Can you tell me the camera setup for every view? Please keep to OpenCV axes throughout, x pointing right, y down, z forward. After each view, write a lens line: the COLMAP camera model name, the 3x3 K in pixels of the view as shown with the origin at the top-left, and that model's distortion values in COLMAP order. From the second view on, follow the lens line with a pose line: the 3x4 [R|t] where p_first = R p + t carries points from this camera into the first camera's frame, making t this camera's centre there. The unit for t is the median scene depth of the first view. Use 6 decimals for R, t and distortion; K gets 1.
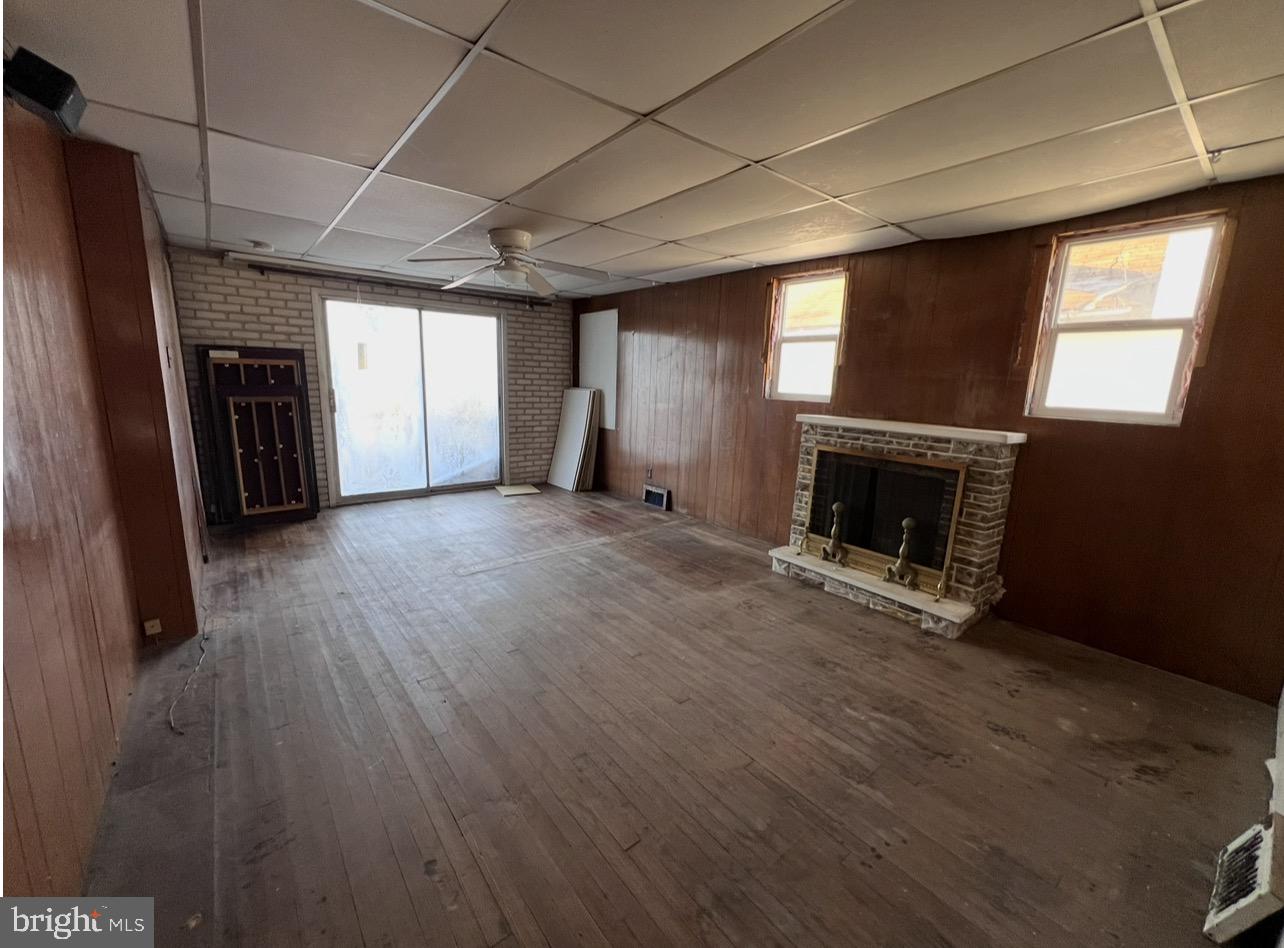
lens RADIAL K [[511.3, 0, 635.3], [0, 511.3, 475.3], [0, 0, 1]] dist [0.000371, -0.000015]
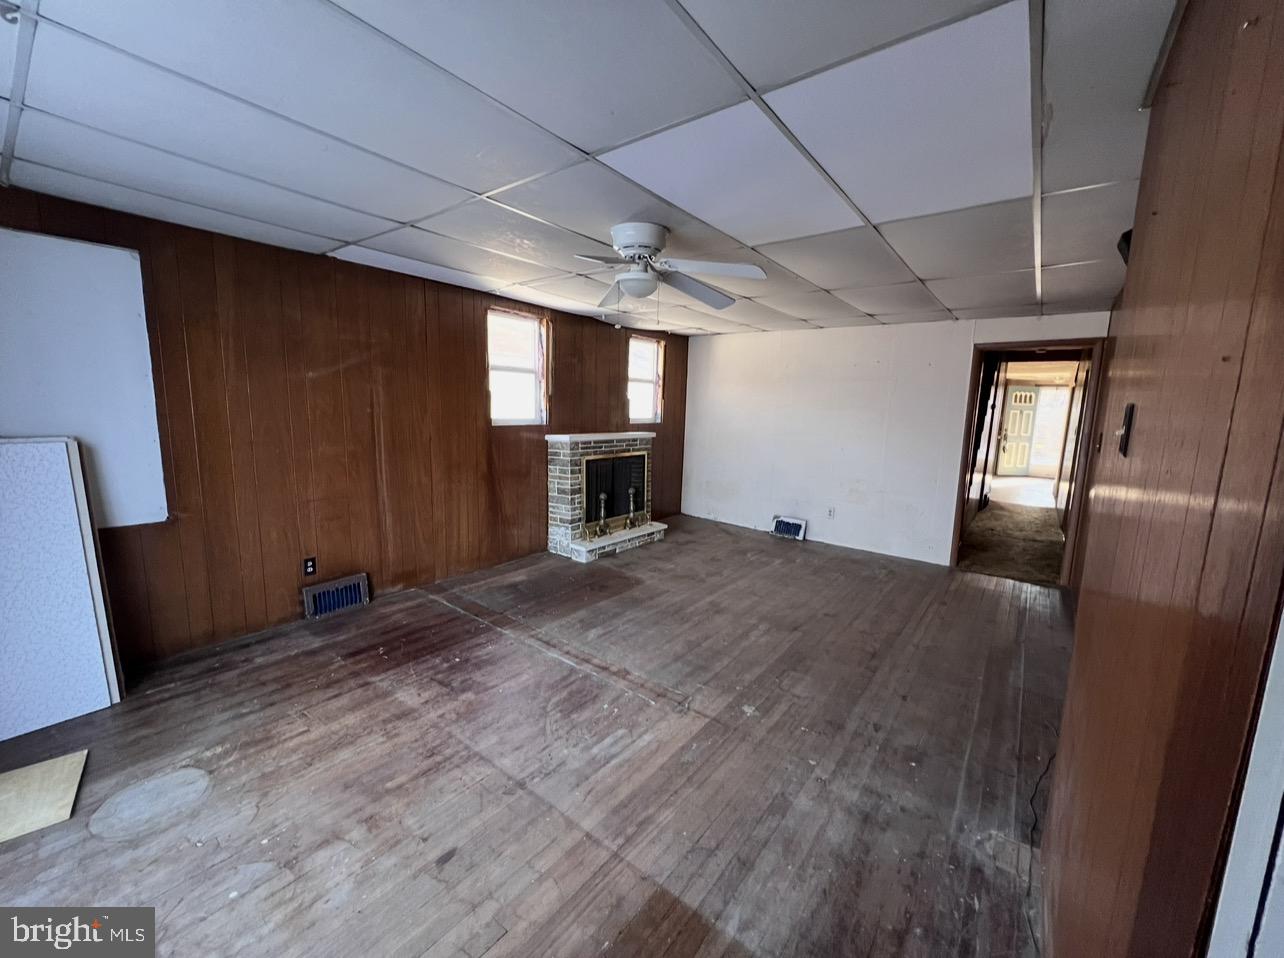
lens RADIAL K [[512.4, 0, 636.6], [0, 512.4, 483.5], [0, 0, 1]] dist [-0.000833, -0.002552]
pose [[-0.232733, -0.183136, 0.955142, -0.985404], [0.153708, 0.962840, 0.222065, -0.275270], [-0.960317, 0.198495, -0.195935, 1.186040]]
